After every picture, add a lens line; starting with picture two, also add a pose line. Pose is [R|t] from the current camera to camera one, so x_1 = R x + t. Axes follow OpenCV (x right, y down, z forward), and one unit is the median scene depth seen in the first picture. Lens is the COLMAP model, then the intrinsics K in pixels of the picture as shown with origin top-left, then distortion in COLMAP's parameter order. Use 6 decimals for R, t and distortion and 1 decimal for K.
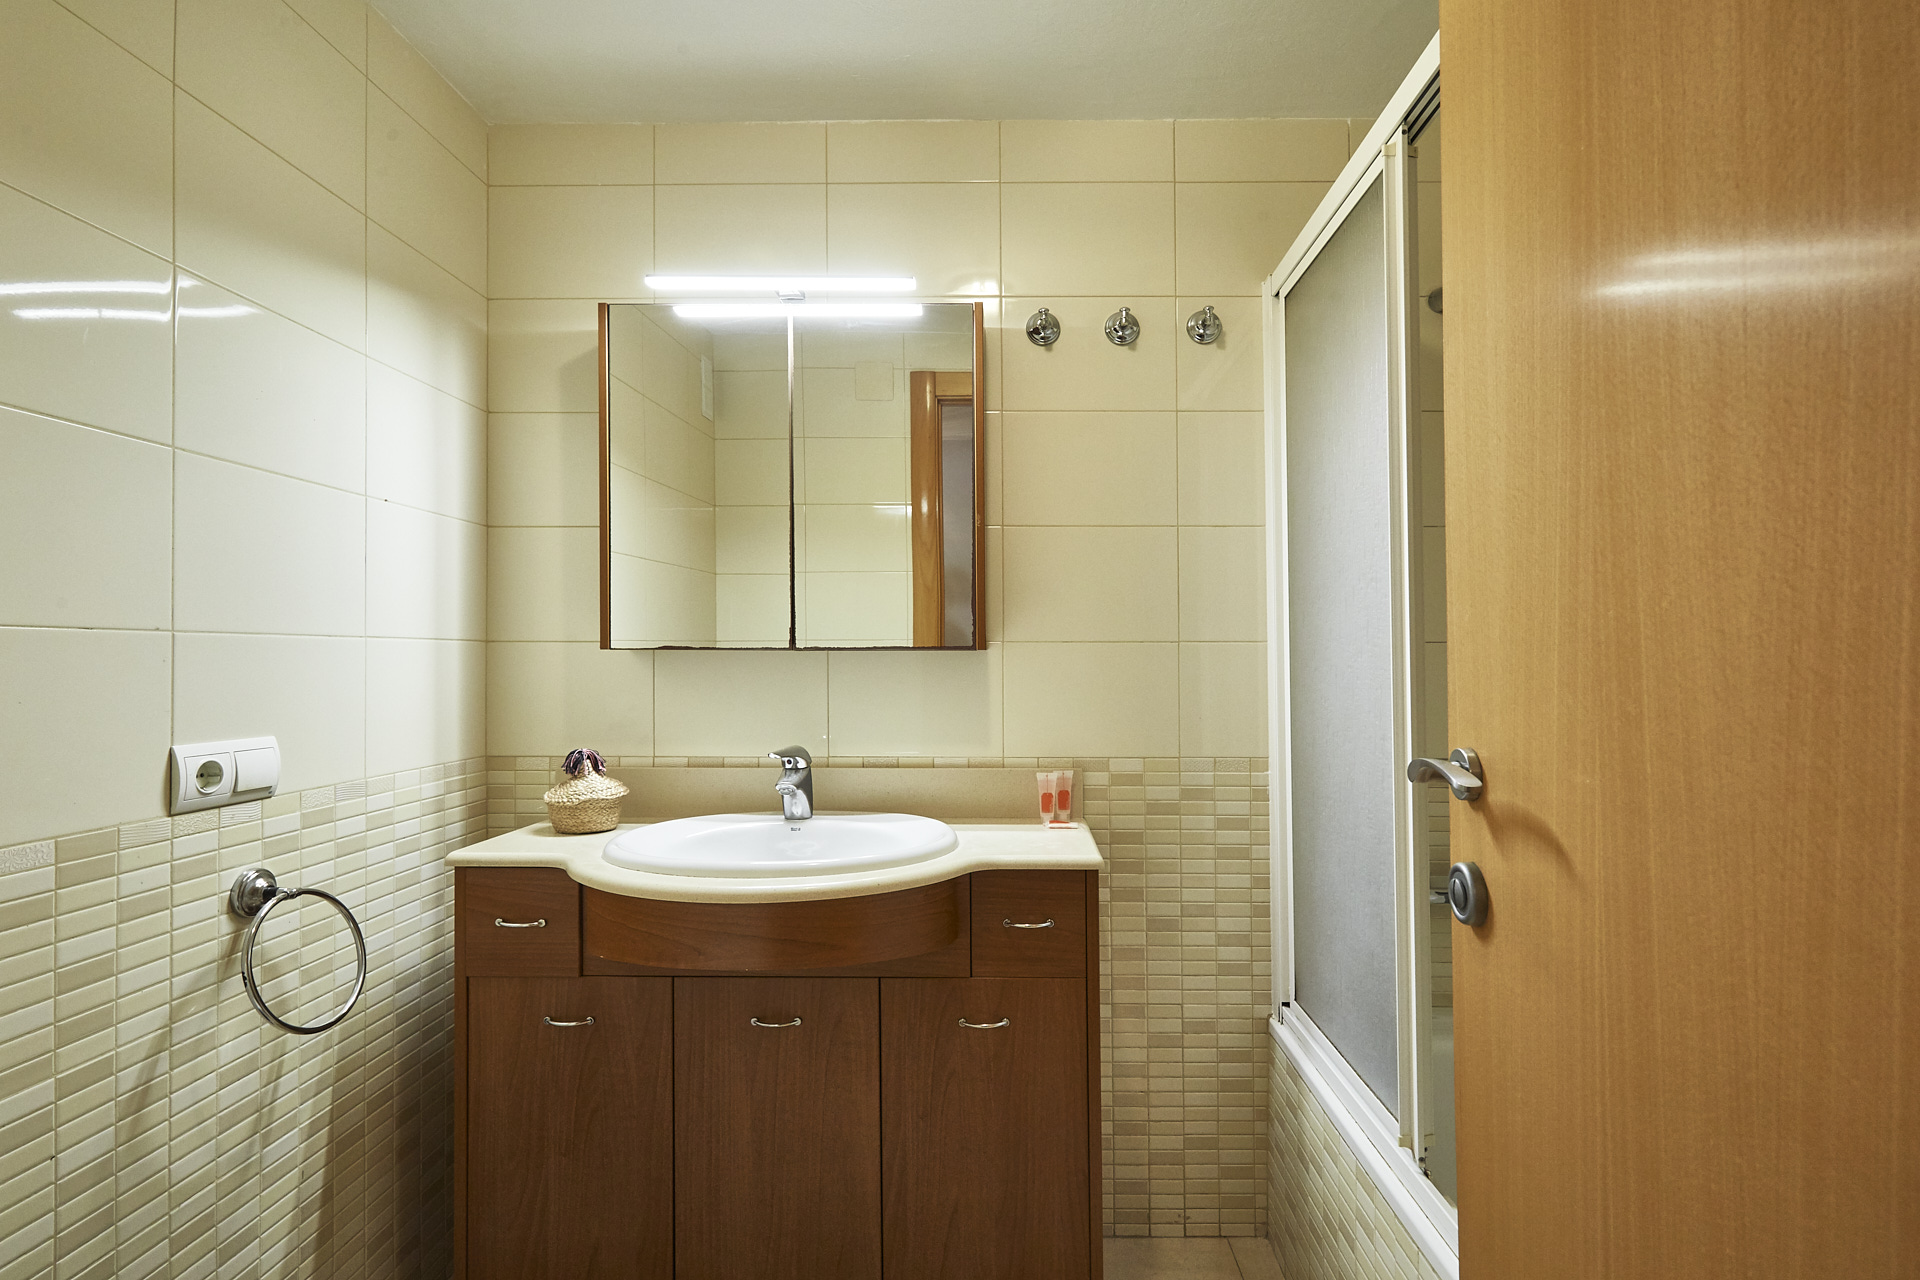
lens RADIAL K [[861.2, 0, 969.2], [0, 861.2, 638.3], [0, 0, 1]] dist [0.002168, 0.000560]
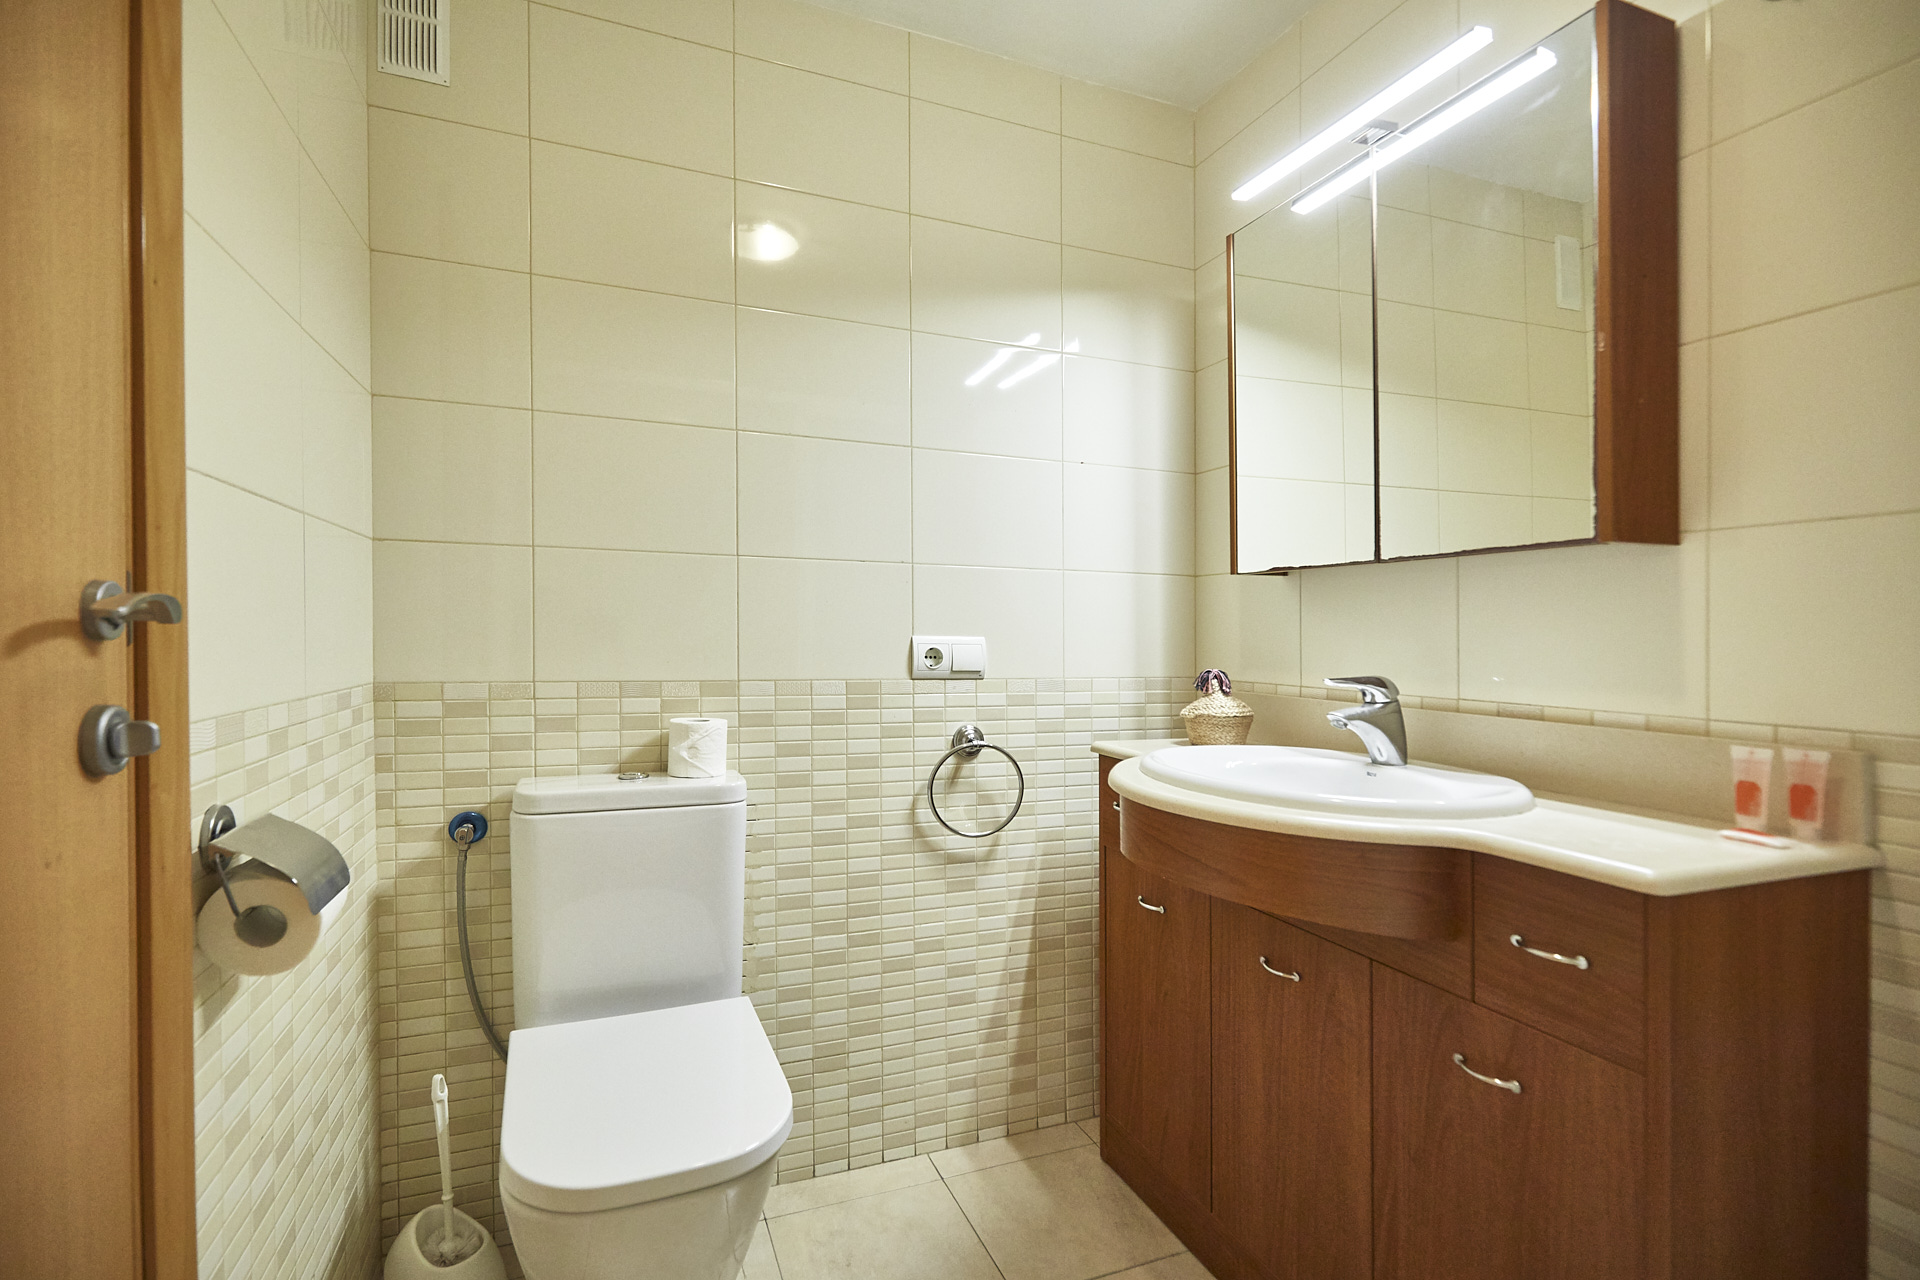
lens RADIAL K [[861.2, 0, 969.2], [0, 861.2, 638.3], [0, 0, 1]] dist [0.002168, 0.000560]
pose [[0.438192, 0.017032, -0.898720, 0.417069], [0.010049, 0.999665, 0.023845, 0.070537], [0.898825, -0.019480, 0.437874, 0.304093]]
